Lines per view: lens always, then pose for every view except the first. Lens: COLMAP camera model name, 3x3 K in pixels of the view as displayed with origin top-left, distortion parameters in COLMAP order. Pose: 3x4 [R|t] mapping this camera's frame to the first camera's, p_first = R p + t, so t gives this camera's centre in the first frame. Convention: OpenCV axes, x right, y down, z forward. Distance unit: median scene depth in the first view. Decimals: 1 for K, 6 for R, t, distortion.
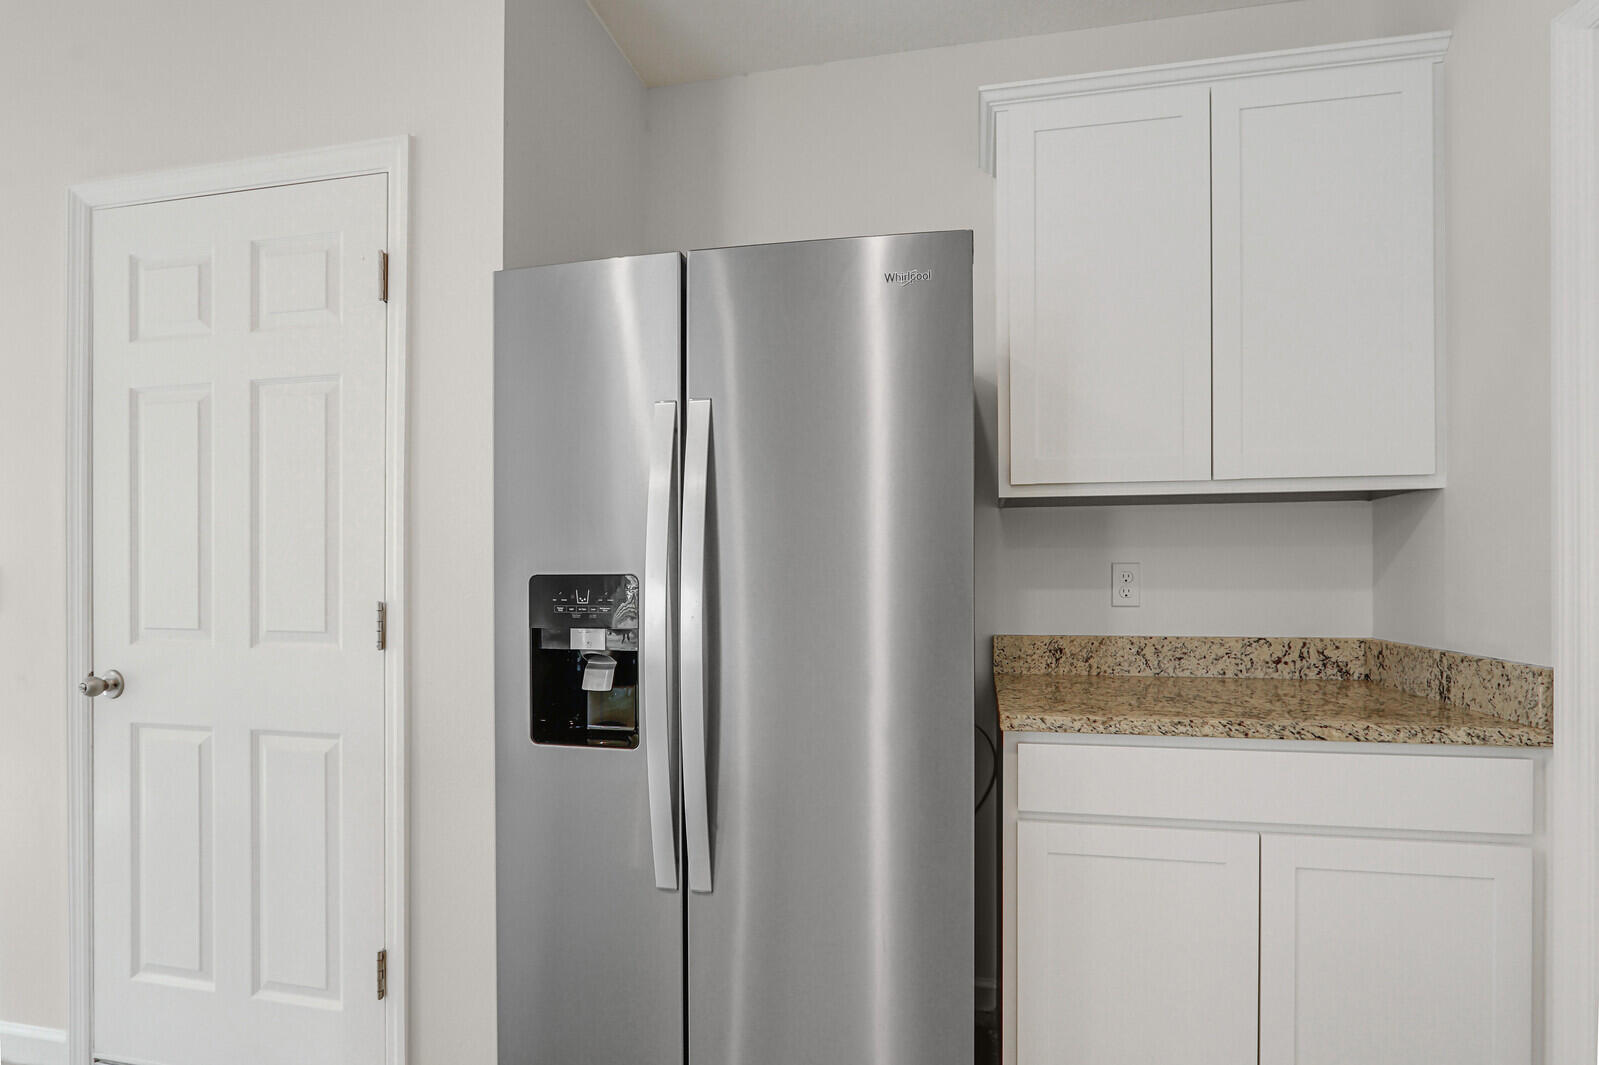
lens RADIAL K [[769.0, 0, 824.7], [0, 769.0, 574.5], [0, 0, 1]] dist [-0.003484, -0.001392]
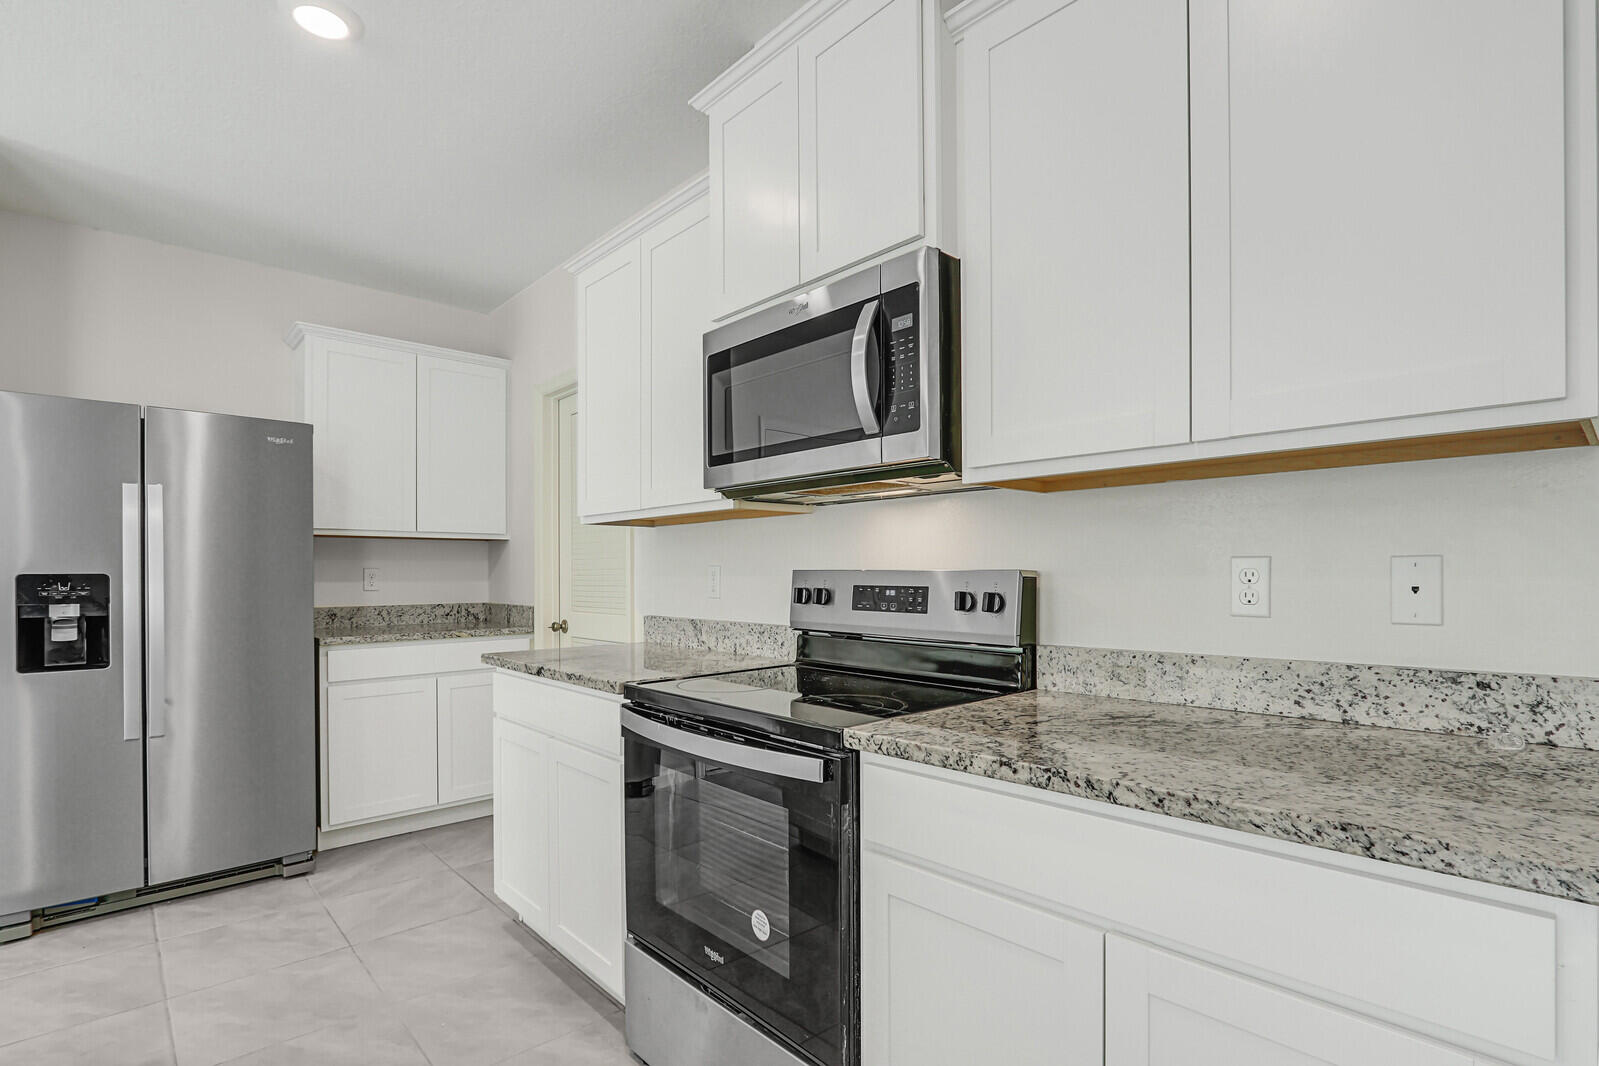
lens RADIAL K [[769.0, 0, 814.8], [0, 769.0, 572.0], [0, 0, 1]] dist [-0.003484, -0.001392]
pose [[0.581097, 0.002530, 0.813831, -0.638675], [-0.000259, 0.999996, -0.002924, 0.000468], [-0.813834, 0.001489, 0.581095, -1.234399]]
